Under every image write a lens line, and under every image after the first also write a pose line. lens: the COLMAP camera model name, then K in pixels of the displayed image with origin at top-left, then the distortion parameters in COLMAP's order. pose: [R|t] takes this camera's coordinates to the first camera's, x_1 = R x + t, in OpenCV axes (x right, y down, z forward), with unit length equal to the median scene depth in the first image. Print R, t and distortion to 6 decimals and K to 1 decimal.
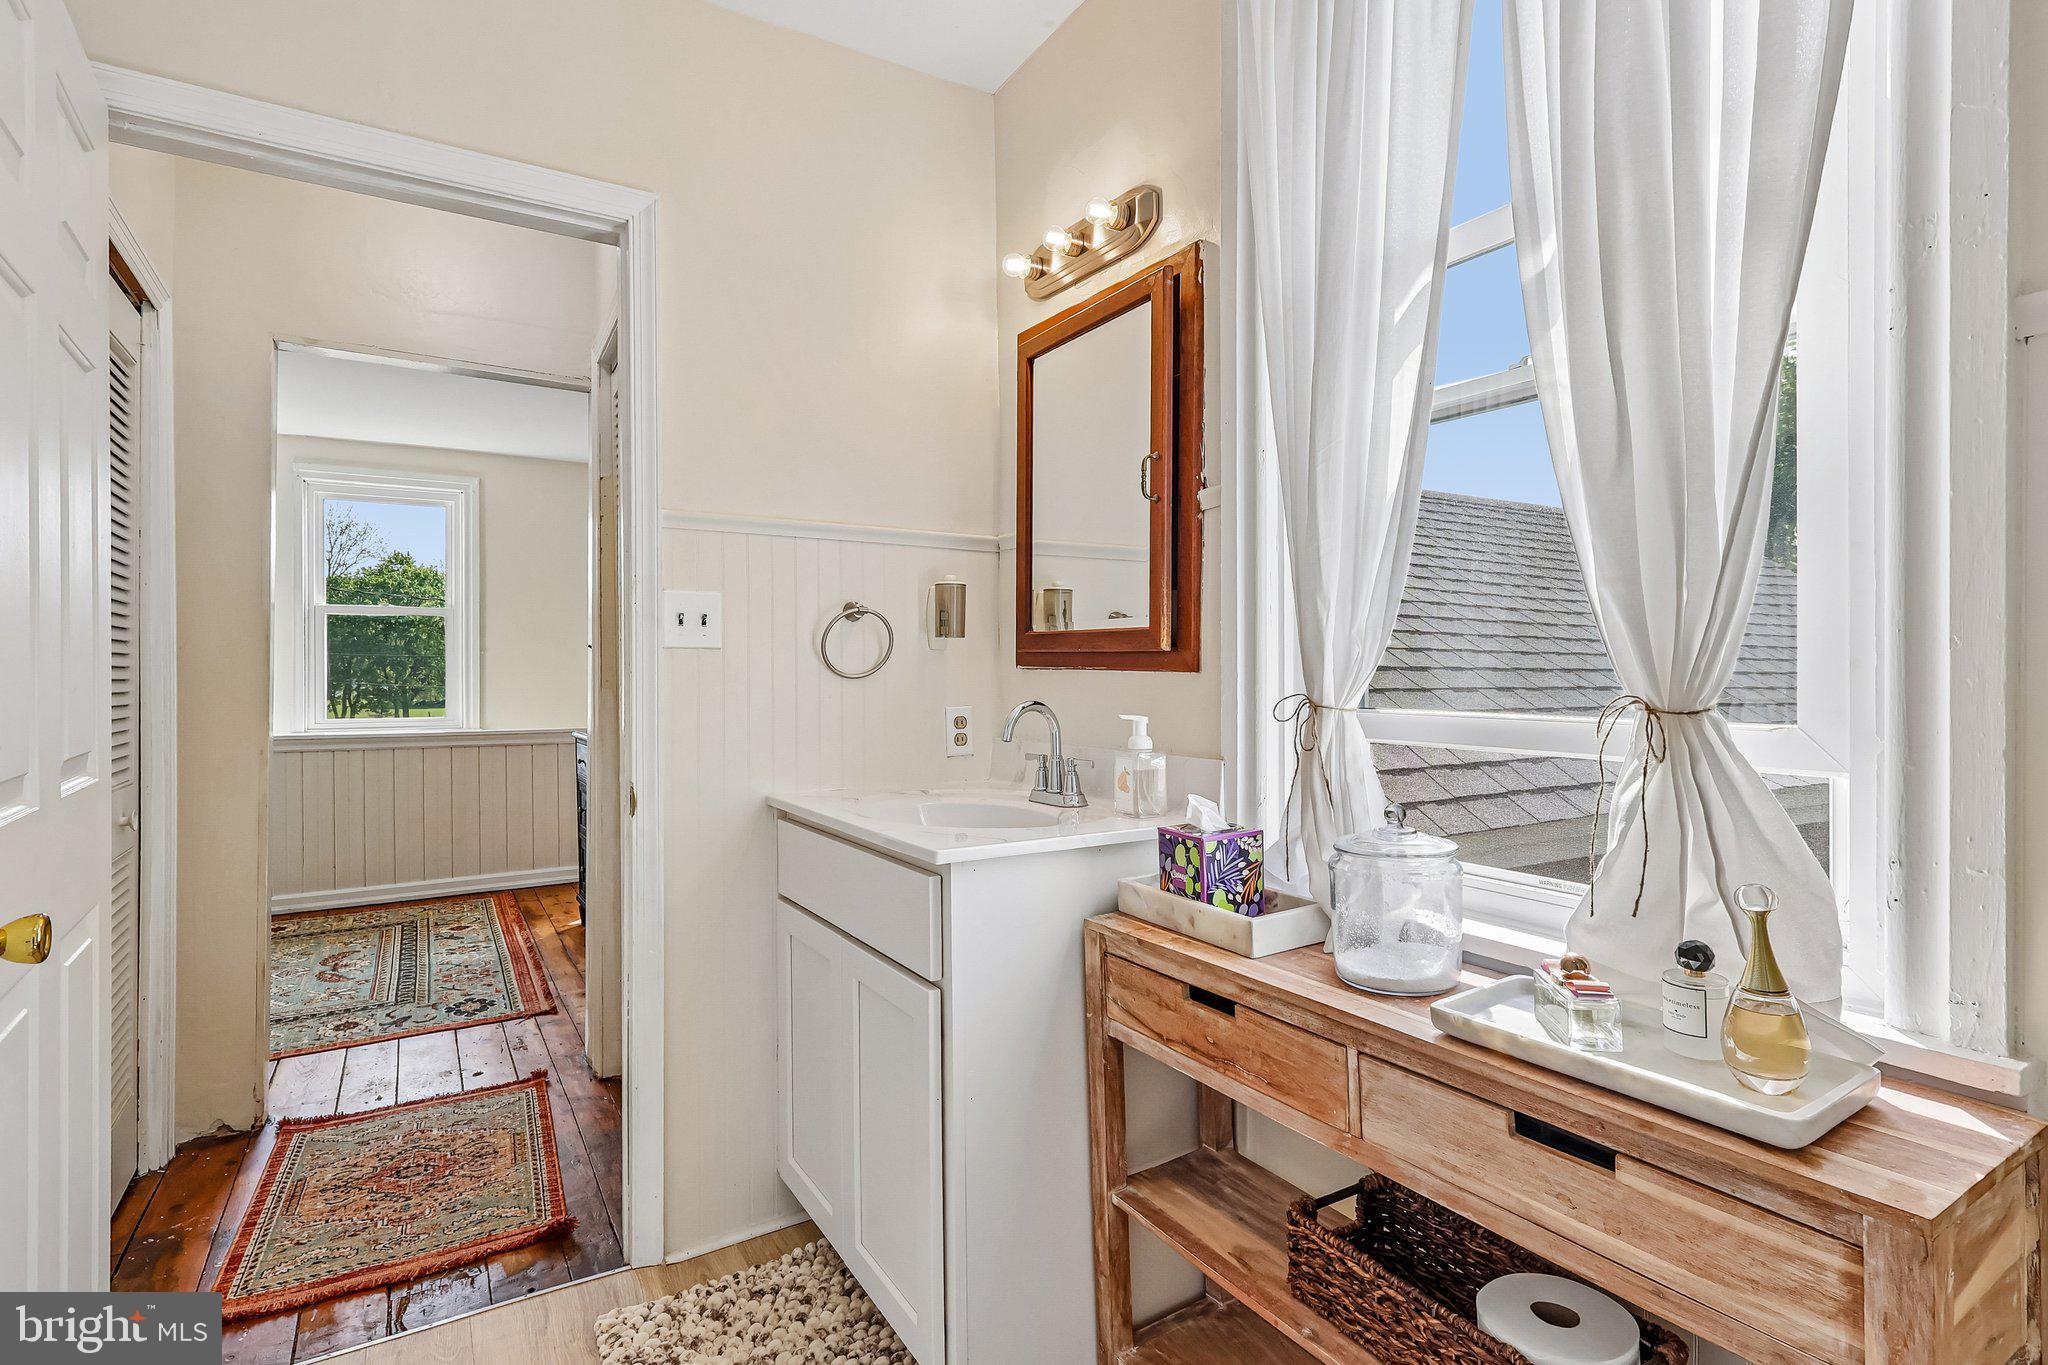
lens RADIAL K [[973.1, 0, 1020.7], [0, 973.1, 689.4], [0, 0, 1]] dist [-0.002669, 0.000631]
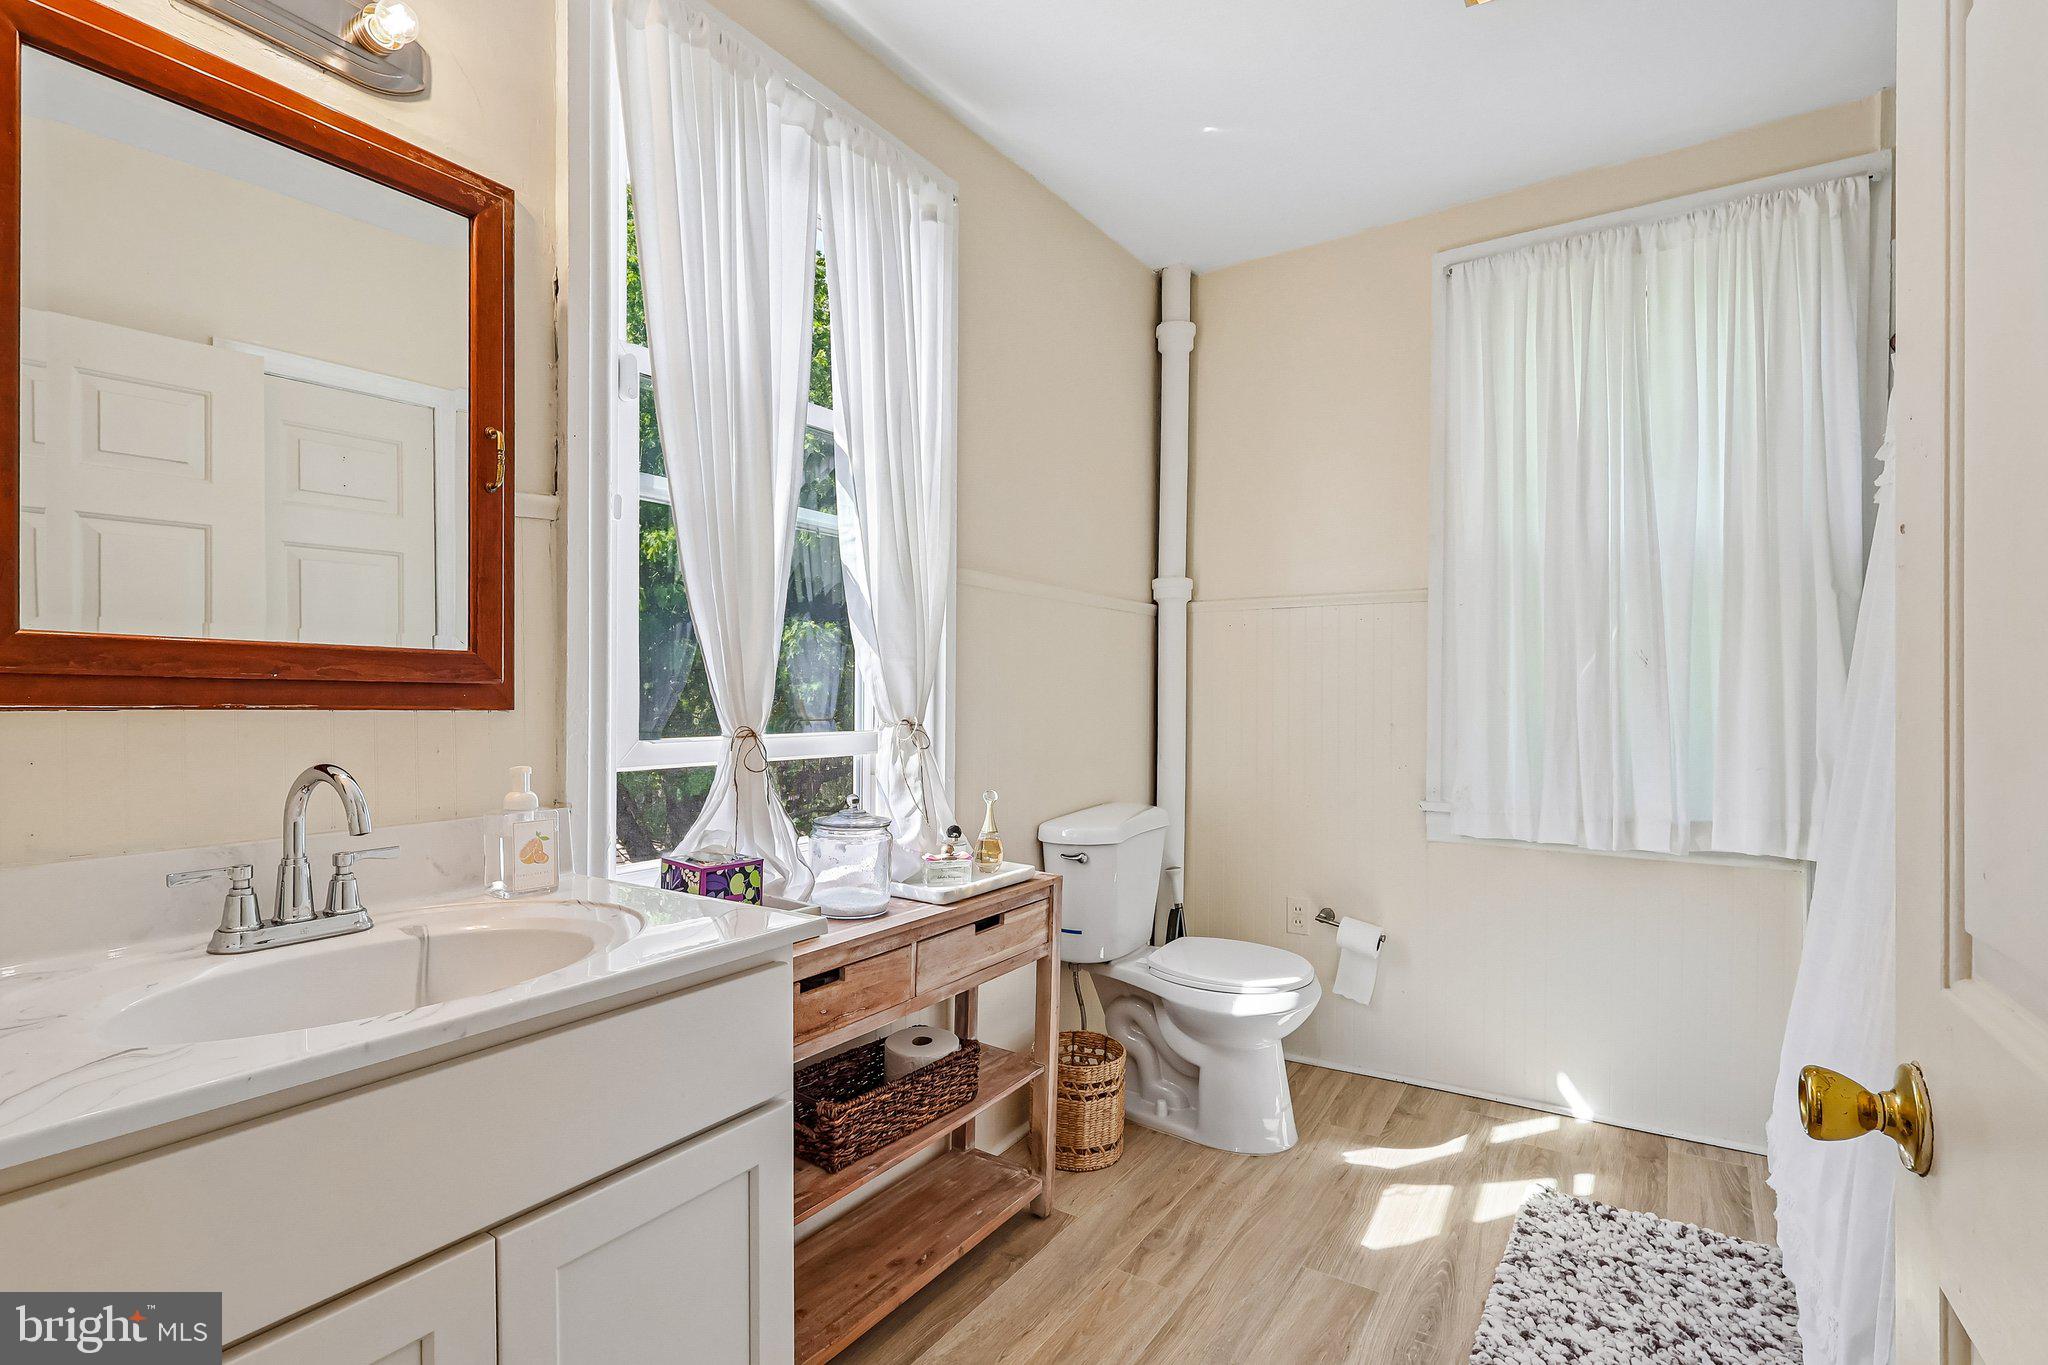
lens RADIAL K [[973.1, 0, 1020.7], [0, 973.1, 689.4], [0, 0, 1]] dist [-0.002669, 0.000631]
pose [[-0.401709, -0.009738, 0.915716, -1.050146], [0.004473, 0.999911, 0.012595, -0.058768], [-0.915757, 0.009155, -0.401629, 1.305049]]
